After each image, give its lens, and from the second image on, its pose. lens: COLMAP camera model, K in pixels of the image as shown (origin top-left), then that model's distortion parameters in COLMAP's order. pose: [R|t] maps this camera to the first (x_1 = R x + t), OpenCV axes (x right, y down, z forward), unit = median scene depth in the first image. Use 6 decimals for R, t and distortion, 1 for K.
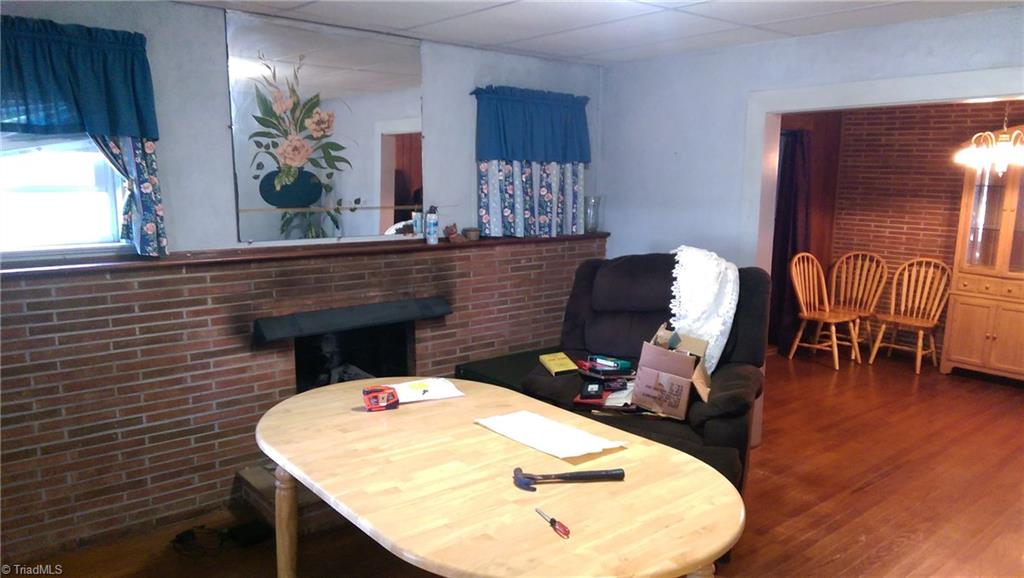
lens RADIAL K [[722.4, 0, 512.0], [0, 722.4, 289.0], [0, 0, 1]] dist [0.074224, -0.088404]
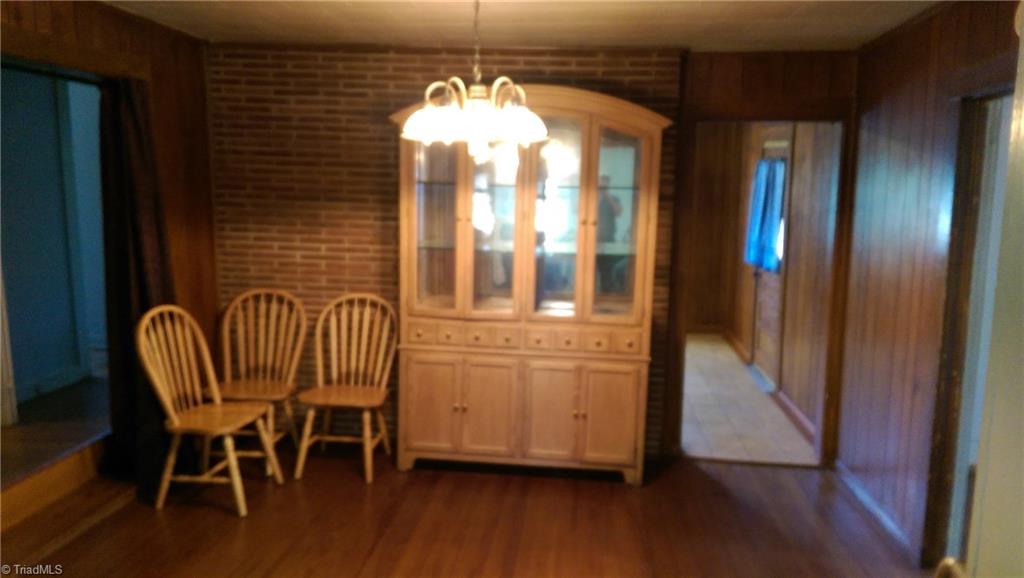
lens RADIAL K [[722.4, 0, 512.0], [0, 722.4, 289.0], [0, 0, 1]] dist [0.074224, -0.088404]
pose [[0.721063, -0.104682, 0.684916, 0.217209], [0.106097, 0.993545, 0.040157, -0.056756], [-0.684699, 0.043712, 0.727514, 0.427208]]
